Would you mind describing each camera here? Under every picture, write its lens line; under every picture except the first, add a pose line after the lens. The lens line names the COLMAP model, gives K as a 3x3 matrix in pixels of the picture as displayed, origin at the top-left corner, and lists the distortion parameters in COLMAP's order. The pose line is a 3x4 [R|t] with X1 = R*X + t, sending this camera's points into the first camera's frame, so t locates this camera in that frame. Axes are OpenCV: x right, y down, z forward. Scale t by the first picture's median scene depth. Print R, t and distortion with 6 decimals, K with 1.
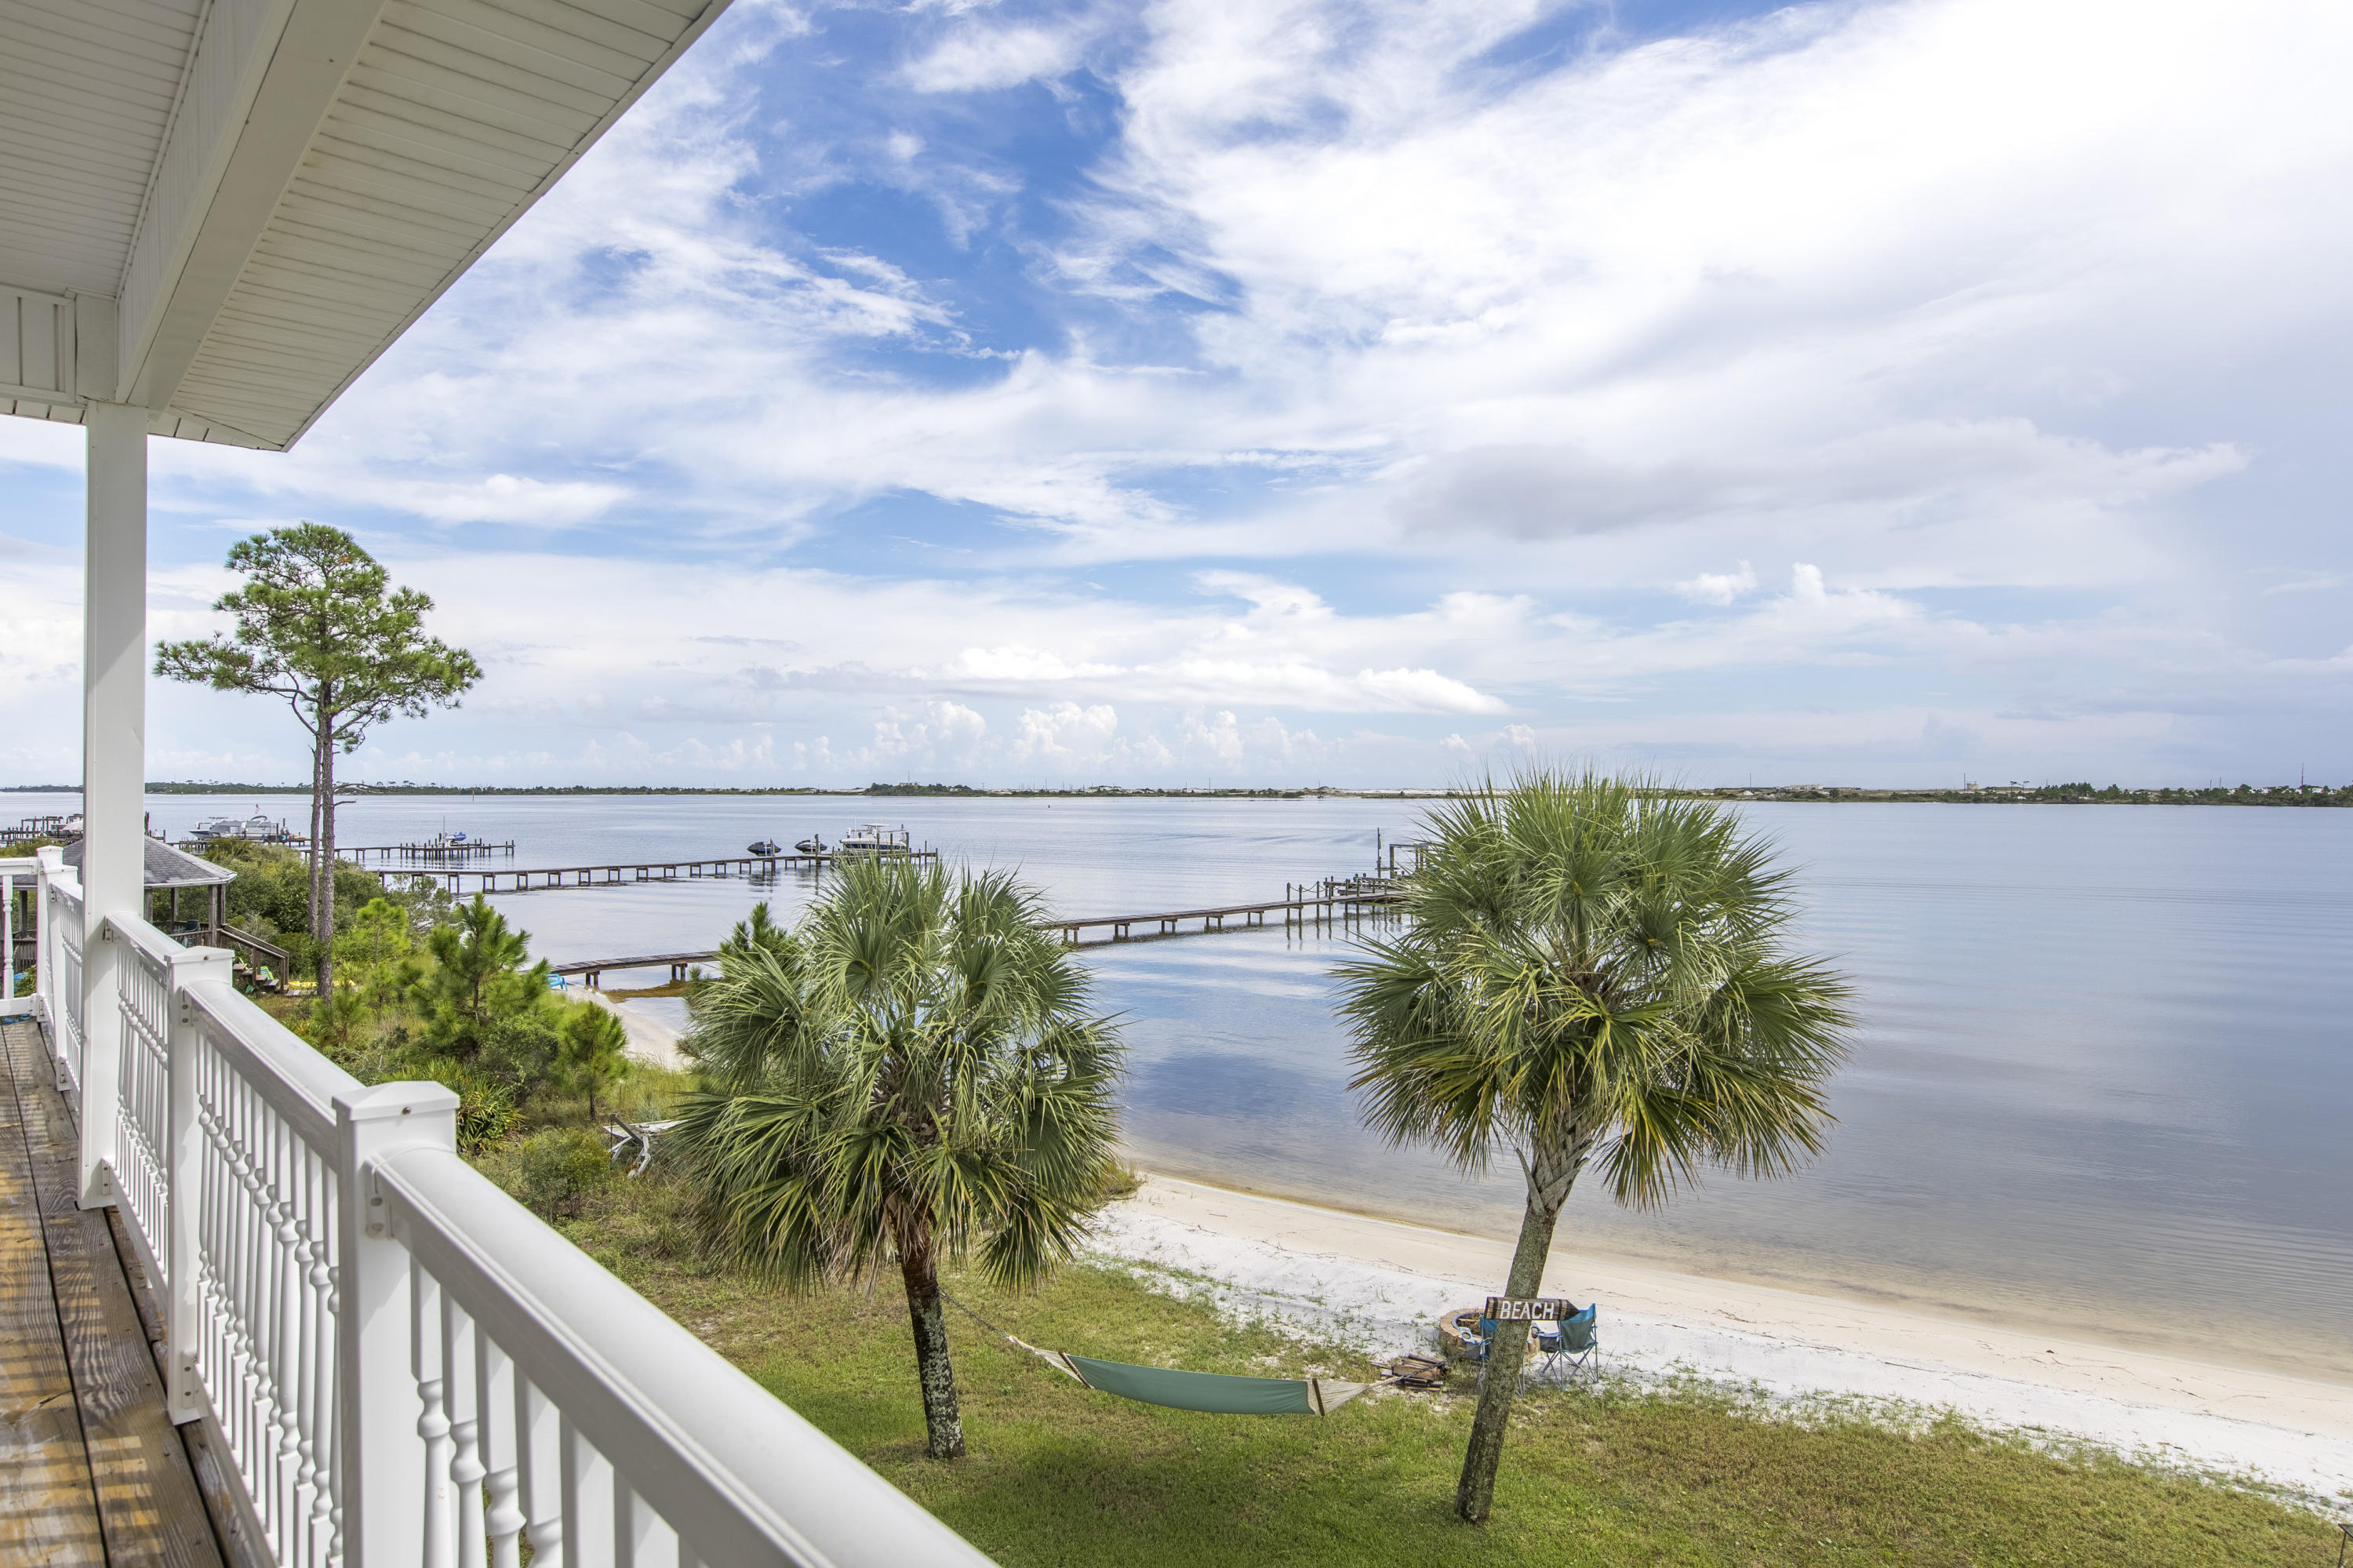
lens RADIAL K [[1324.8, 0, 1192.0], [0, 1324.8, 777.9], [0, 0, 1]] dist [-0.005503, 0.000628]
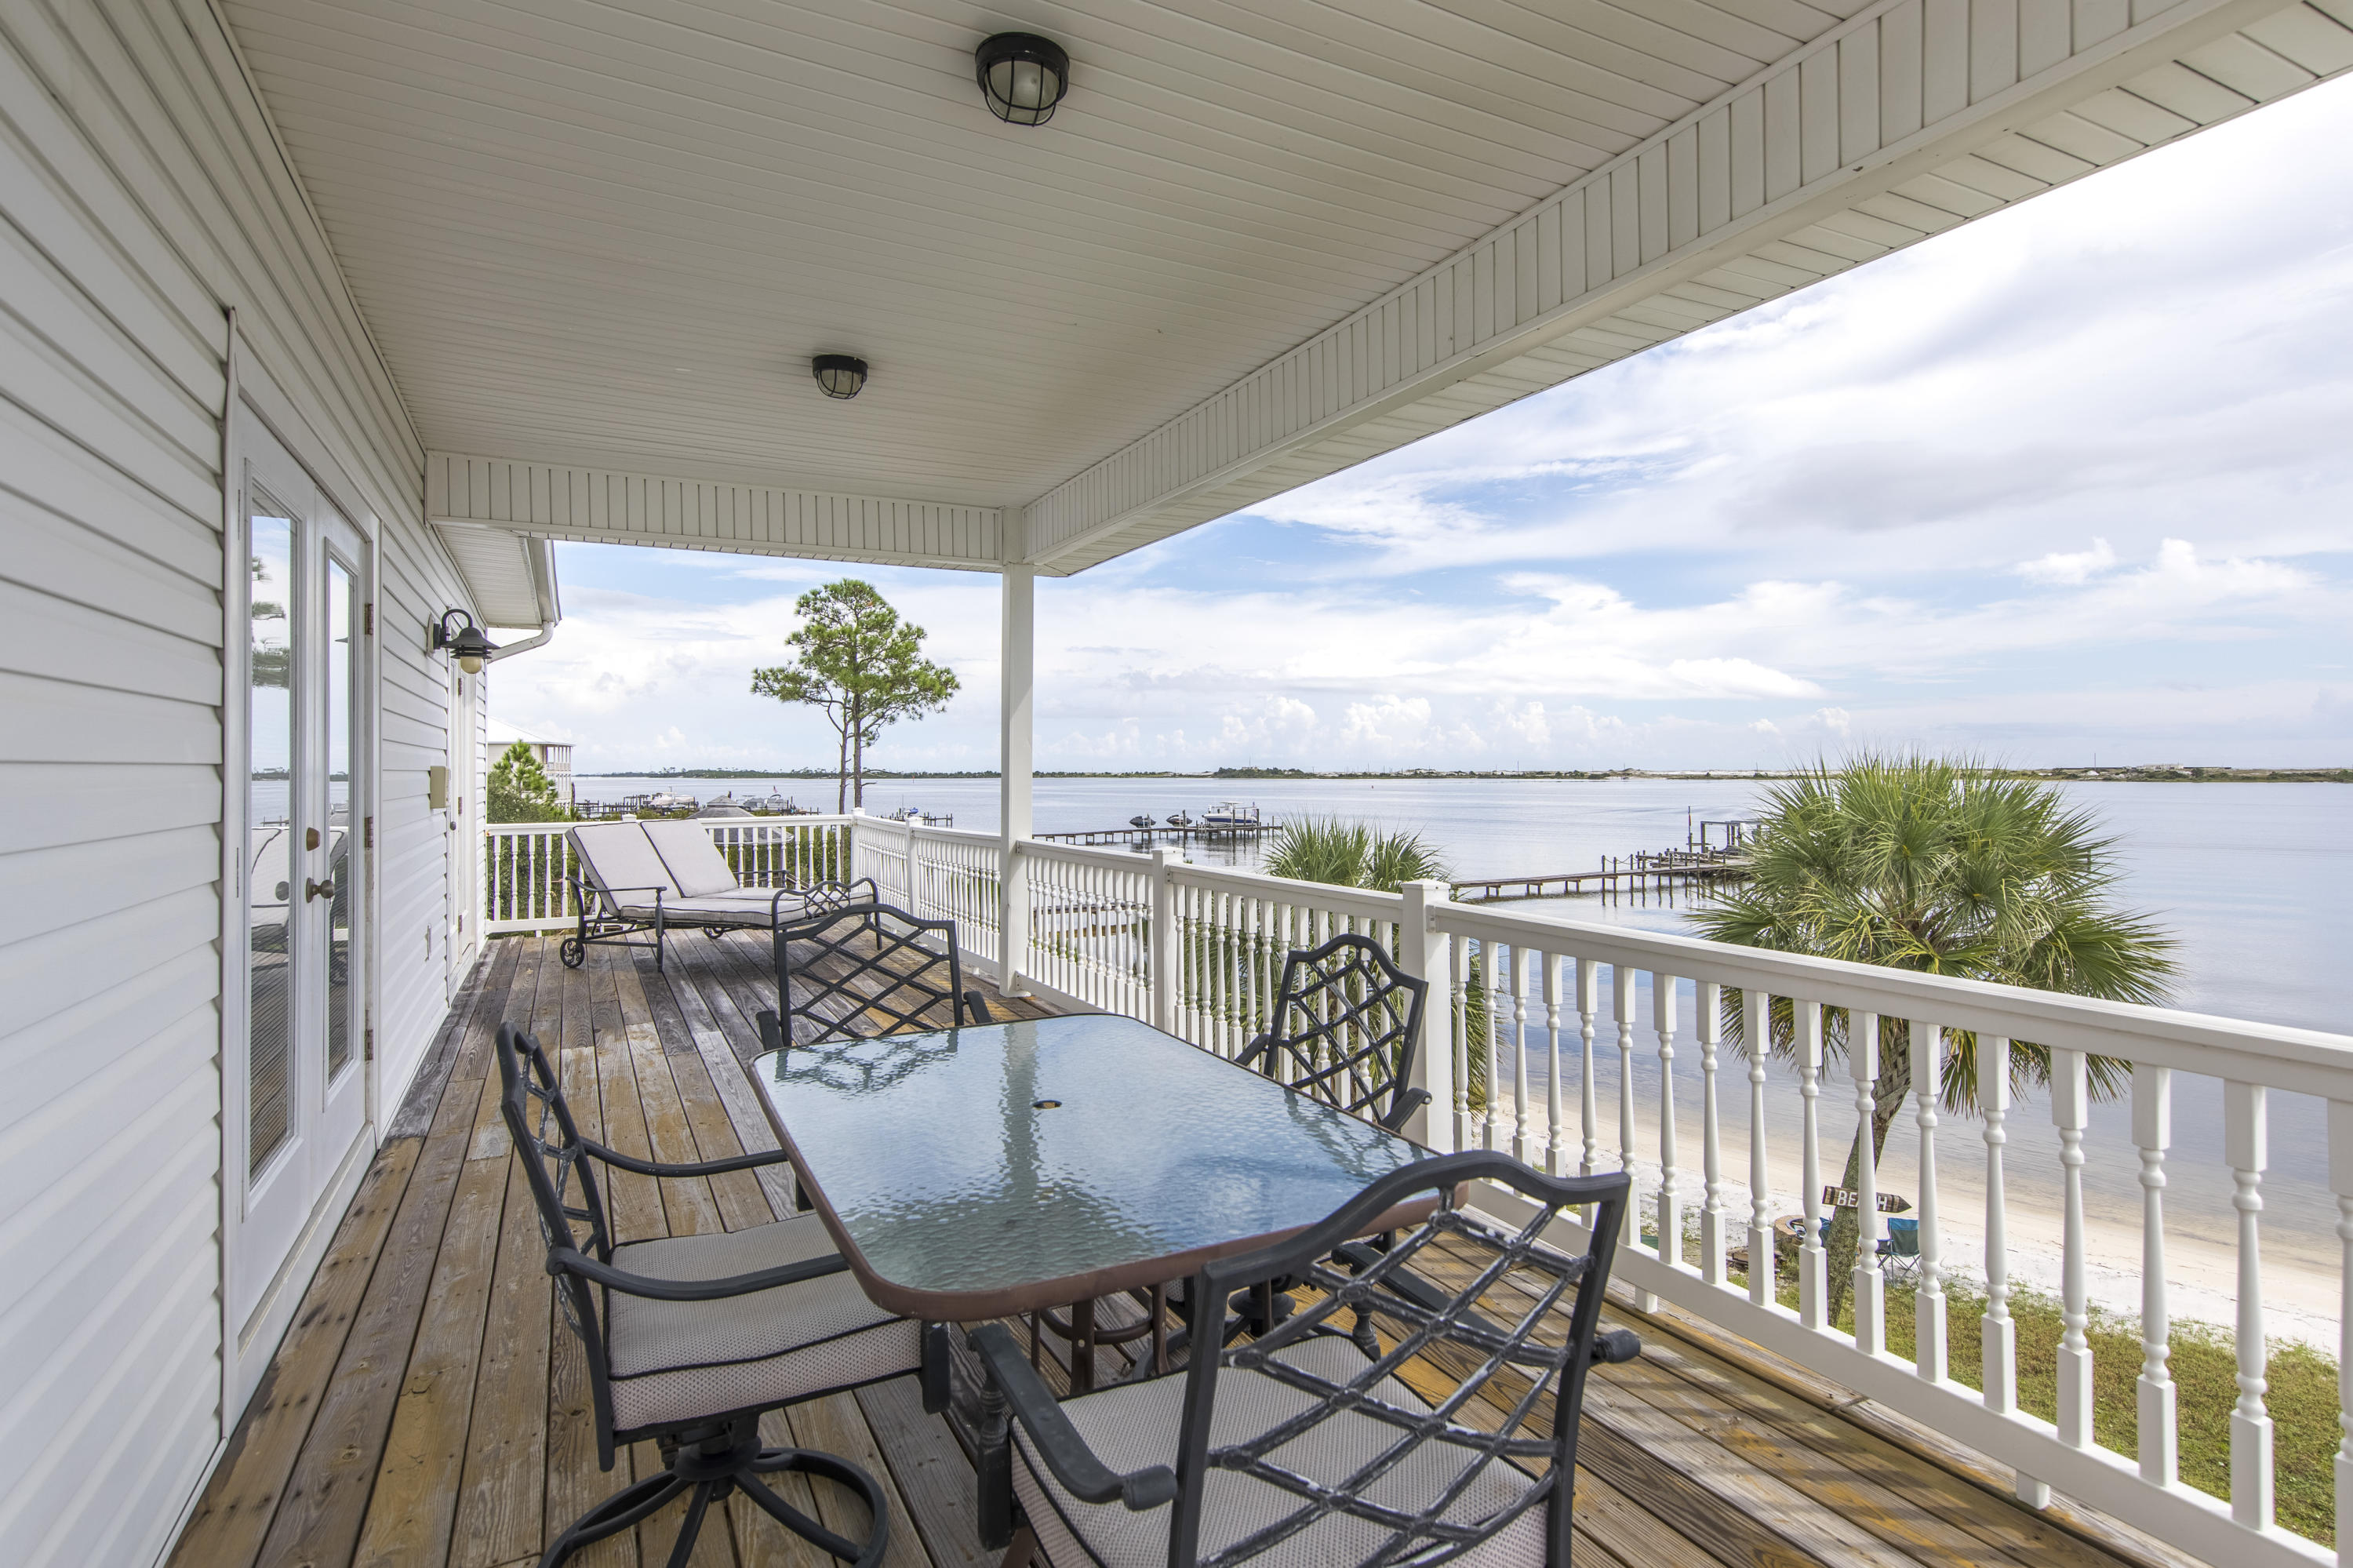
lens RADIAL K [[1155.1, 0, 1174.4], [0, 1155.1, 754.3], [0, 0, 1]] dist [-0.009773, 0.003287]
pose [[0.962122, -0.007819, -0.272508, -0.017127], [0.005947, 0.999953, -0.007697, -0.000237], [0.272556, 0.005784, 0.962123, -0.051280]]
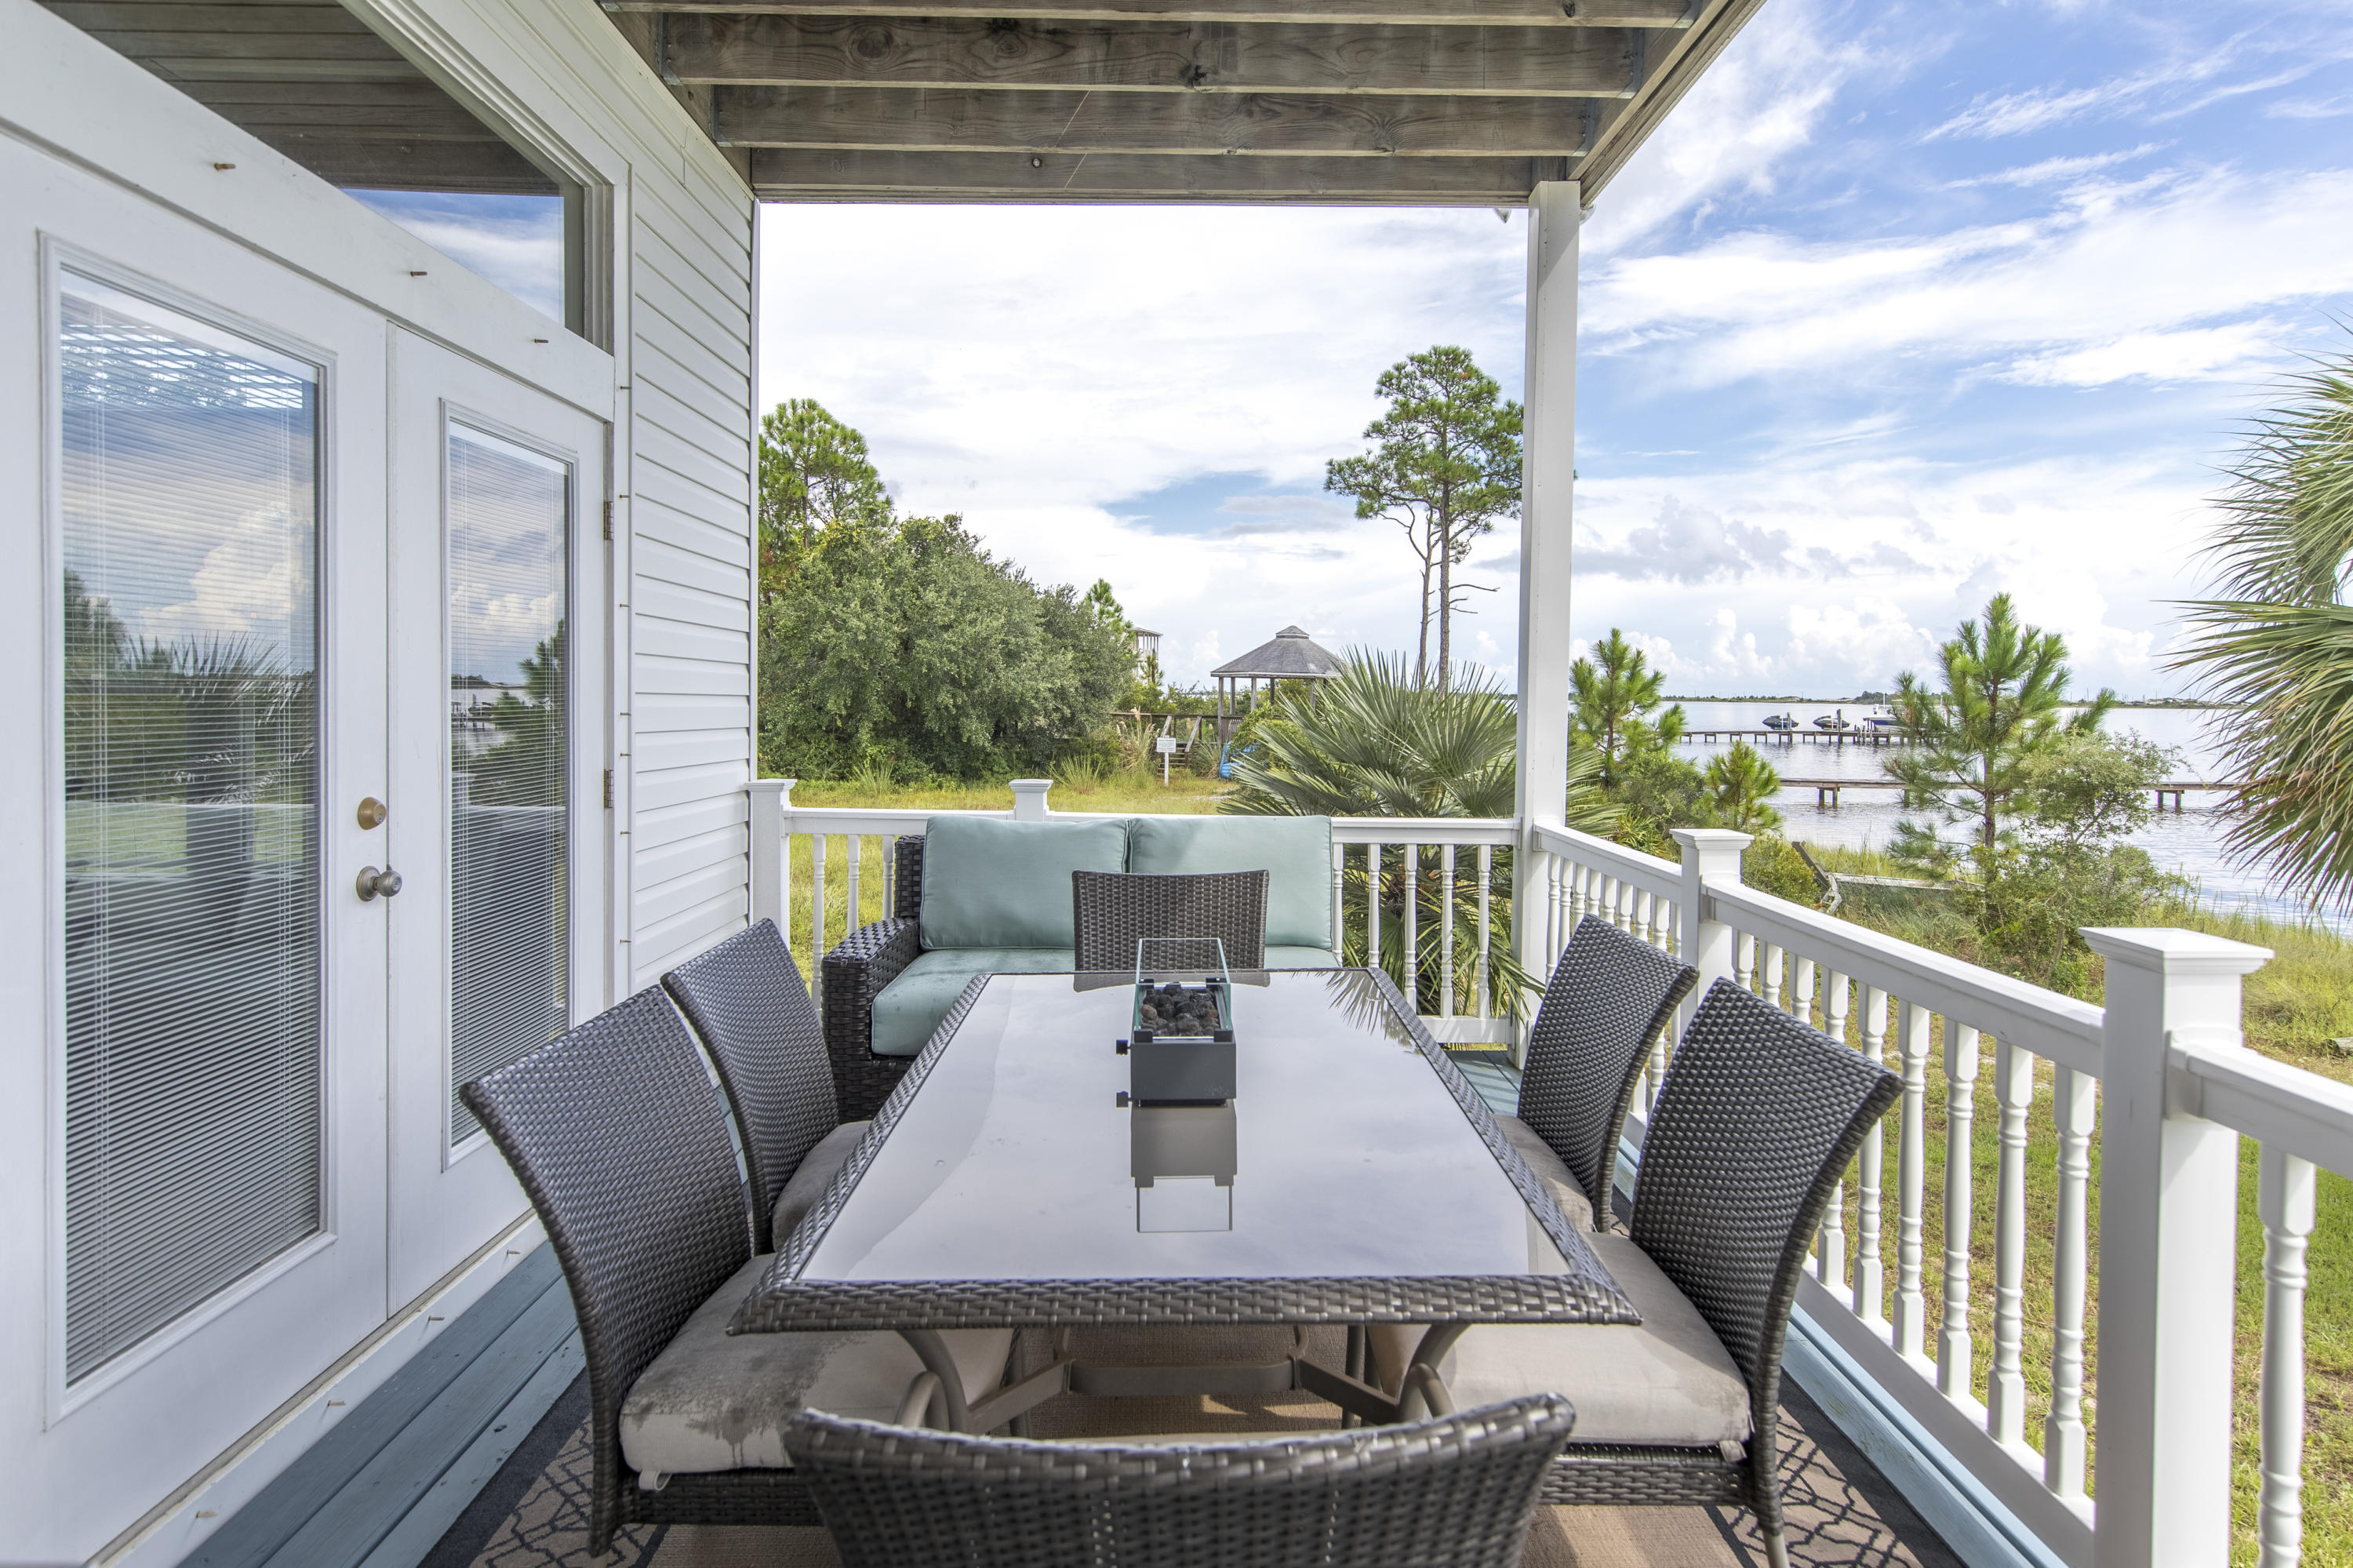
lens RADIAL K [[1224.5, 0, 1176.8], [0, 1224.5, 698.2], [0, 0, 1]] dist [0.006125, -0.000438]
pose [[0.732301, 0.020044, -0.680686, -0.106075], [-0.010352, 0.999779, 0.018304, 0.083326], [0.680902, -0.006358, 0.732347, 0.076758]]
